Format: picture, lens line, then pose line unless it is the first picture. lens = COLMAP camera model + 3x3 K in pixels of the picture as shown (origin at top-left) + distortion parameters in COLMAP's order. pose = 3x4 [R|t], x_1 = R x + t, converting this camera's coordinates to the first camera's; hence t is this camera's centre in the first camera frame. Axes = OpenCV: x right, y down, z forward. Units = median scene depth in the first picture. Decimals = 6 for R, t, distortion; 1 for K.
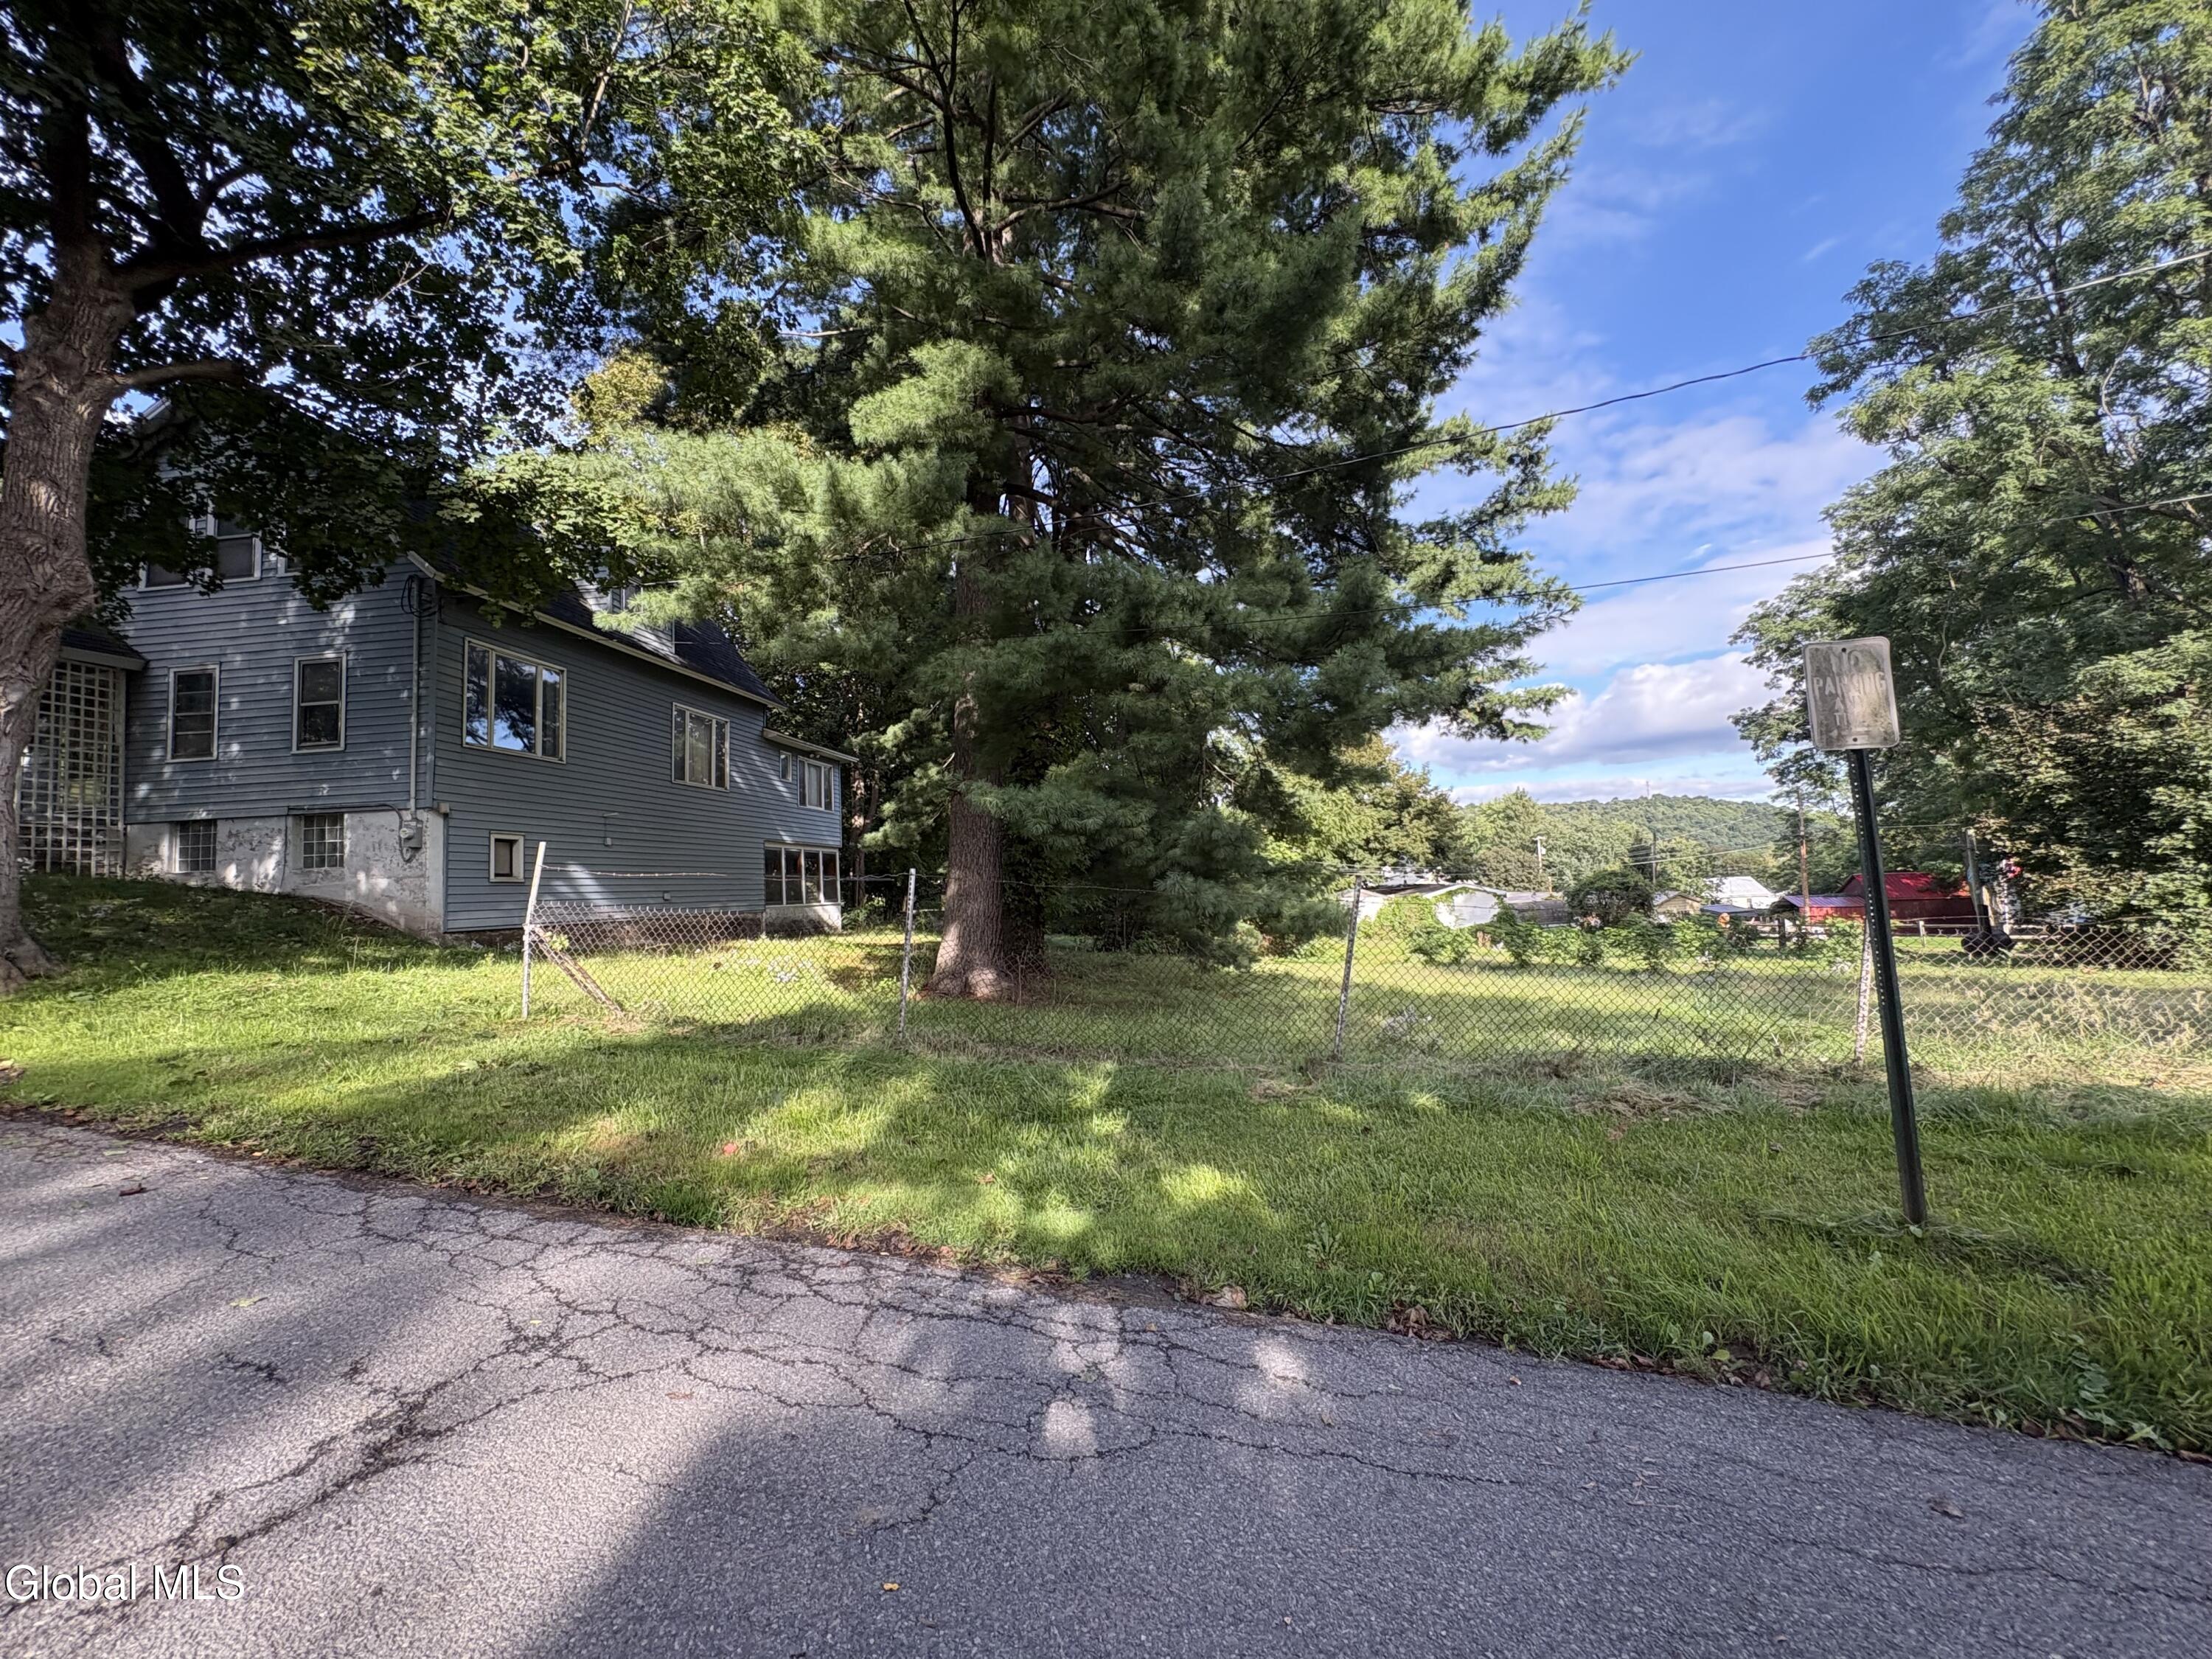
lens RADIAL K [[881.9, 0, 1104.4], [0, 881.9, 827.7], [0, 0, 1]] dist [0.000664, -0.000146]
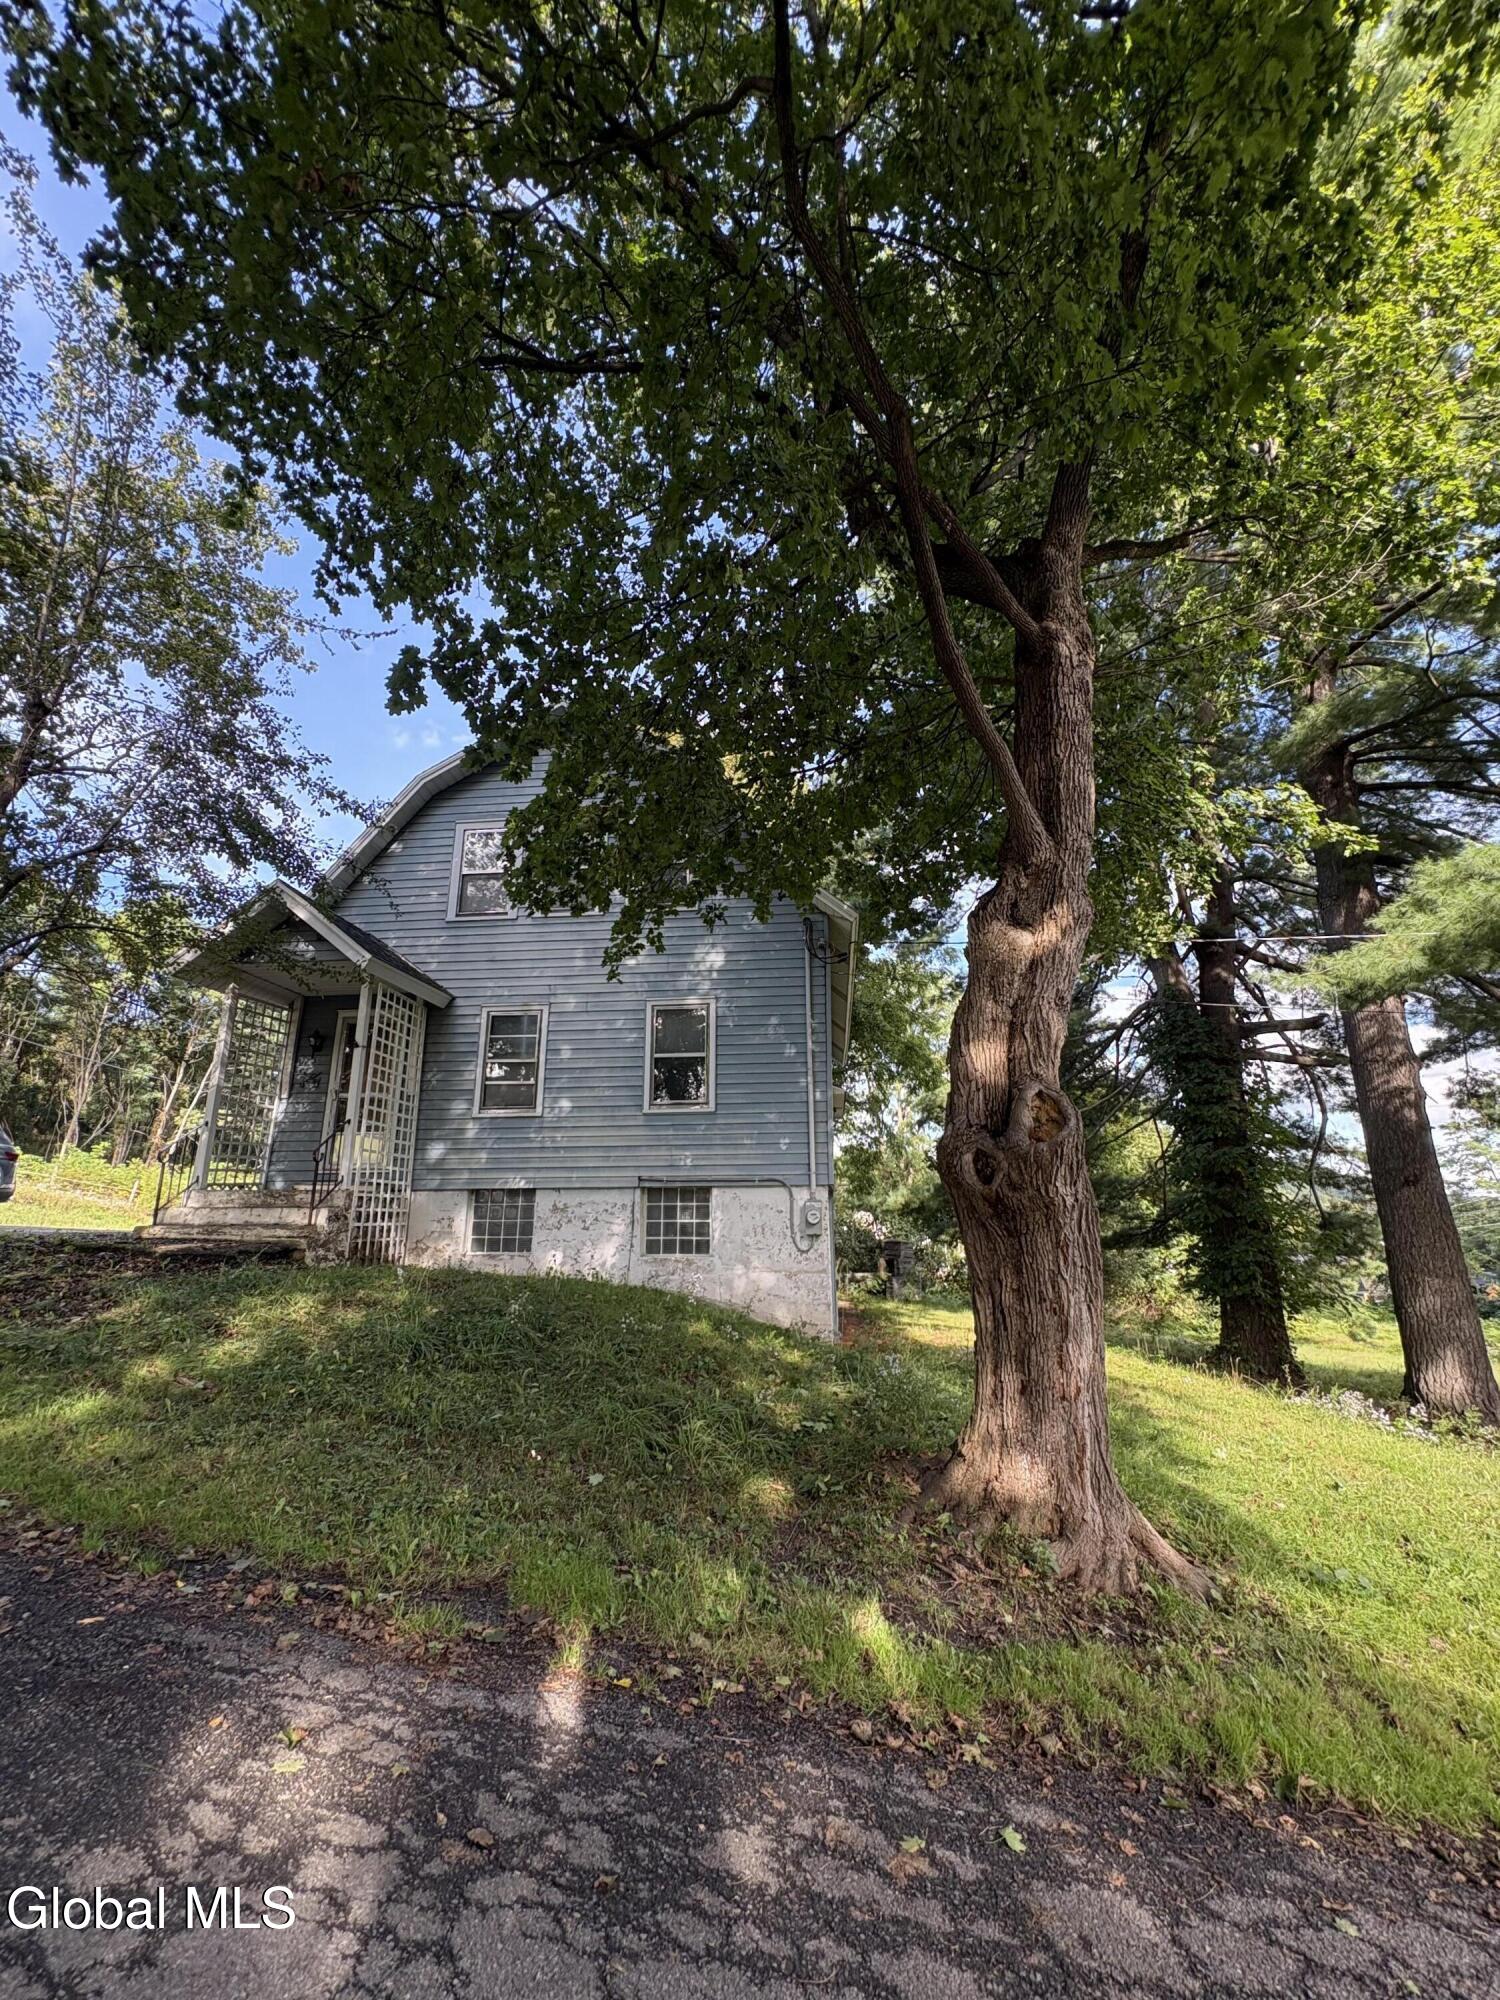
lens RADIAL K [[797.4, 0, 746.6], [0, 797.4, 997.6], [0, 0, 1]] dist [0.000664, -0.000146]
pose [[0.998260, 0.040408, 0.042941, -0.882525], [-0.030582, 0.977468, -0.208855, -0.036349], [-0.050413, 0.207178, 0.977003, 0.229560]]
